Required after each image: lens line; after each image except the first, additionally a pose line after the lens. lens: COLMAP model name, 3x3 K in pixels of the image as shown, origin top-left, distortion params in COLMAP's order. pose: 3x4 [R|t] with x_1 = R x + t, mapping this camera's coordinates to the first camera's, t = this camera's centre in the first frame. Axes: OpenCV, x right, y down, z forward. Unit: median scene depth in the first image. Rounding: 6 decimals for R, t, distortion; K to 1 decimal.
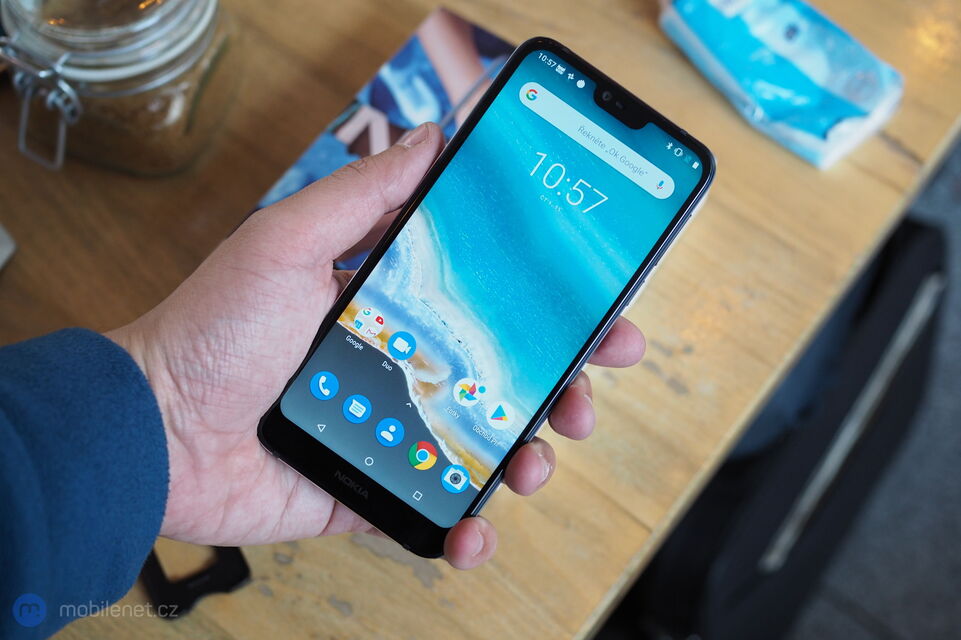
lens RADIAL K [[1421.9, 0, 482.0], [0, 1421.9, 322.0], [0, 0, 1]] dist [-0.128182, 0.000000]
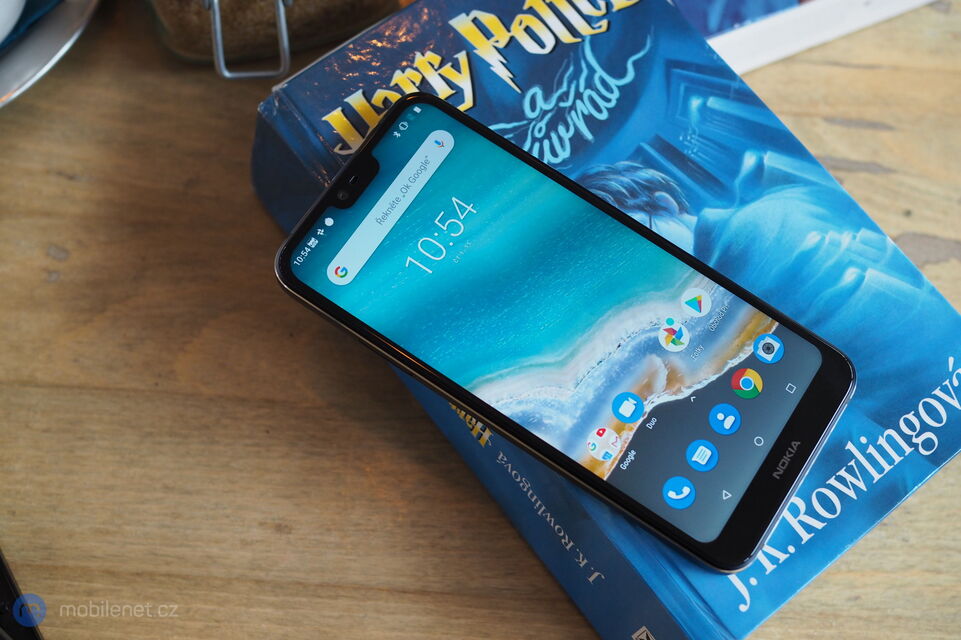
lens RADIAL K [[1421.9, 0, 497.0], [0, 1421.9, 321.0], [0, 0, 1]] dist [-0.128182, 0.000000]
pose [[-0.036599, -0.938822, 0.342454, -0.305254], [0.994721, -0.001351, 0.102604, -0.154956], [-0.095864, 0.344401, 0.933915, 0.164411]]
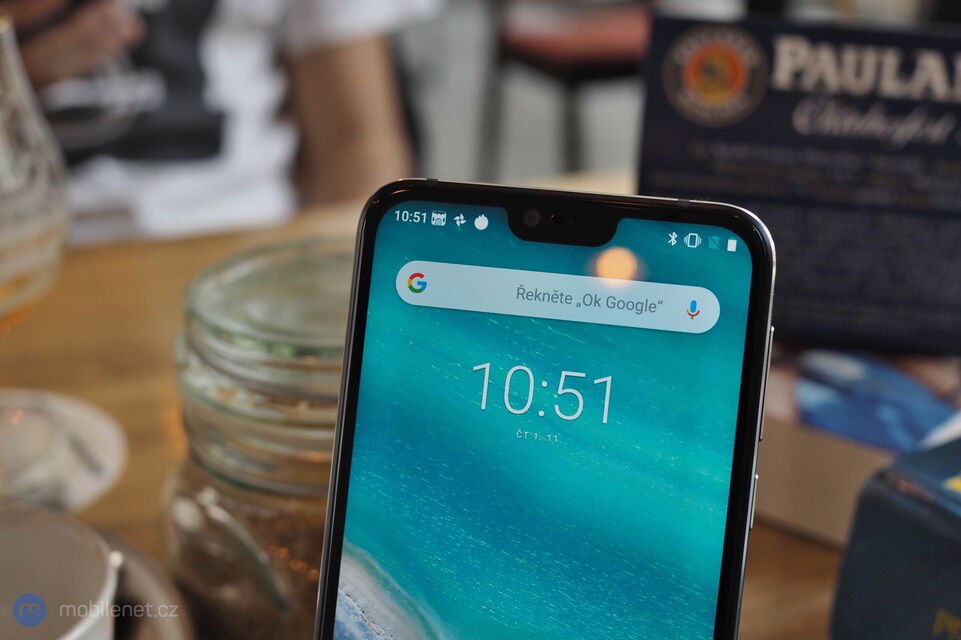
lens RADIAL K [[1421.9, 0, 481.2], [0, 1421.9, 314.2], [0, 0, 1]] dist [-0.128182, 0.000000]
pose [[0.852713, -0.495624, -0.165037, 0.145422], [0.479732, 0.868018, -0.128071, -0.064298], [0.206730, 0.030034, 0.977937, 0.448703]]
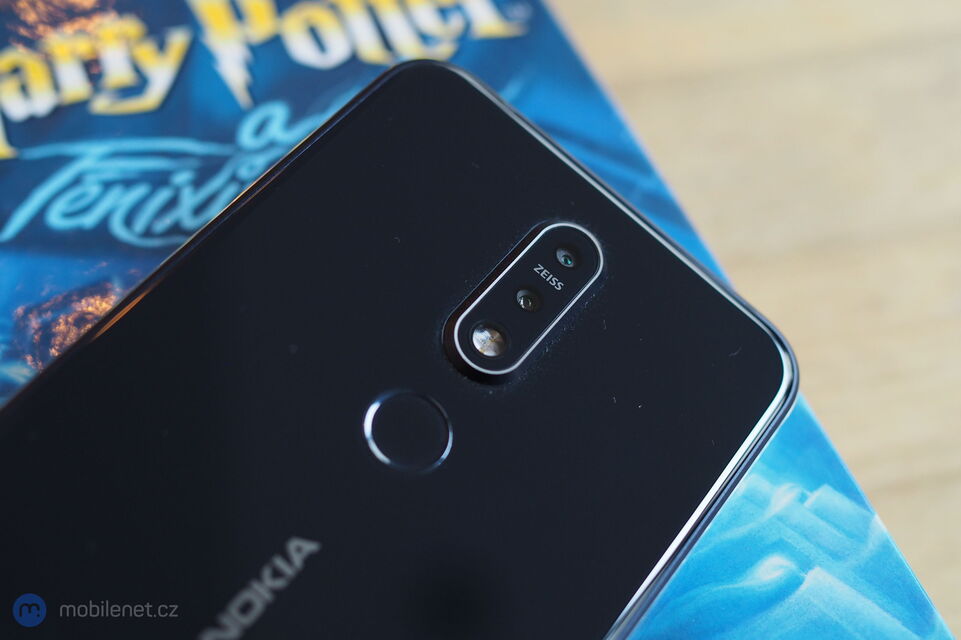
lens RADIAL K [[1421.9, 0, 479.3], [0, 1421.9, 318.9], [0, 0, 1]] dist [-0.128182, 0.000000]
pose [[0.250294, -0.765291, 0.593029, -0.178573], [0.964879, 0.247631, -0.087676, 0.111275], [-0.079755, 0.594146, 0.800394, 0.634416]]
